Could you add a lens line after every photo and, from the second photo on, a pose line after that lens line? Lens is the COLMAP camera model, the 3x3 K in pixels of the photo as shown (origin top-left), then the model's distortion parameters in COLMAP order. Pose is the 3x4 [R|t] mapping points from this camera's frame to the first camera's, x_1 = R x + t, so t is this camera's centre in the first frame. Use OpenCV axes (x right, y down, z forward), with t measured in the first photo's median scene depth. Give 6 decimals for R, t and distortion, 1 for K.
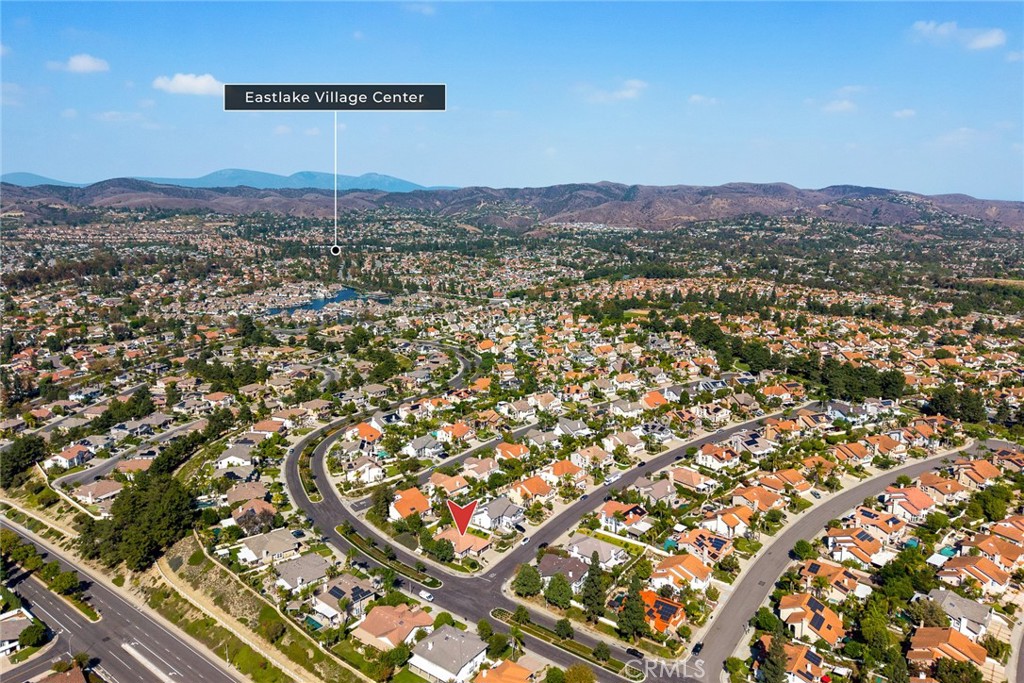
lens RADIAL K [[678.0, 0, 512.0], [0, 678.0, 341.5], [0, 0, 1]] dist [0.009564, 0.001453]
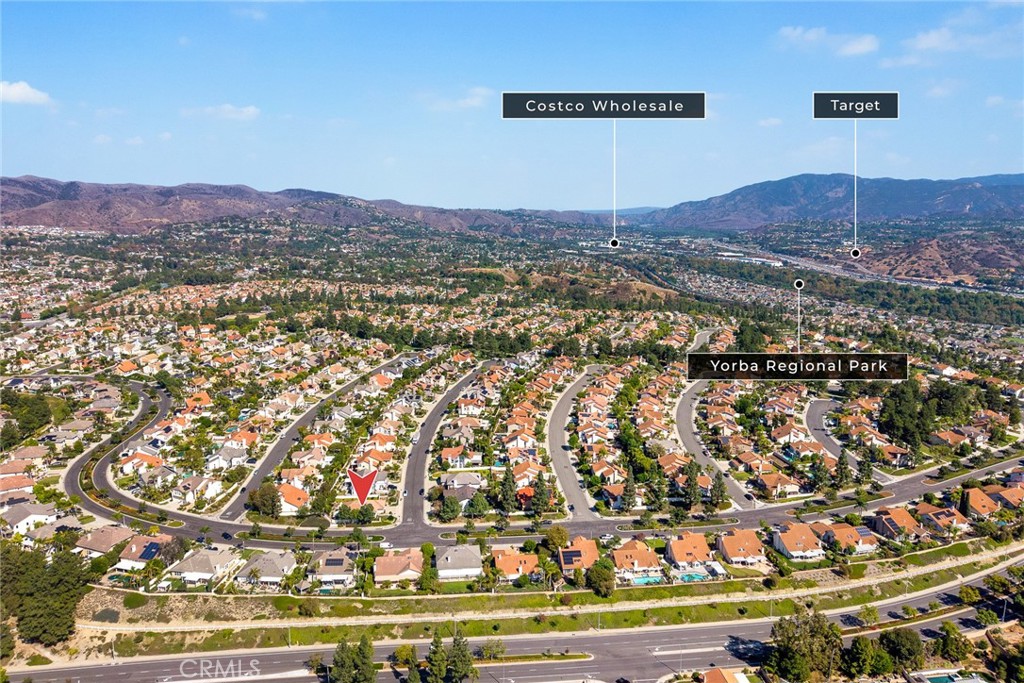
lens RADIAL K [[702.7, 0, 512.0], [0, 702.7, 341.5], [0, 0, 1]] dist [-0.002650, -0.003047]
pose [[0.712801, -0.121120, 0.690829, -0.694263], [0.125822, 0.991079, 0.043937, -0.009021], [-0.689988, 0.055603, 0.721682, -0.064324]]
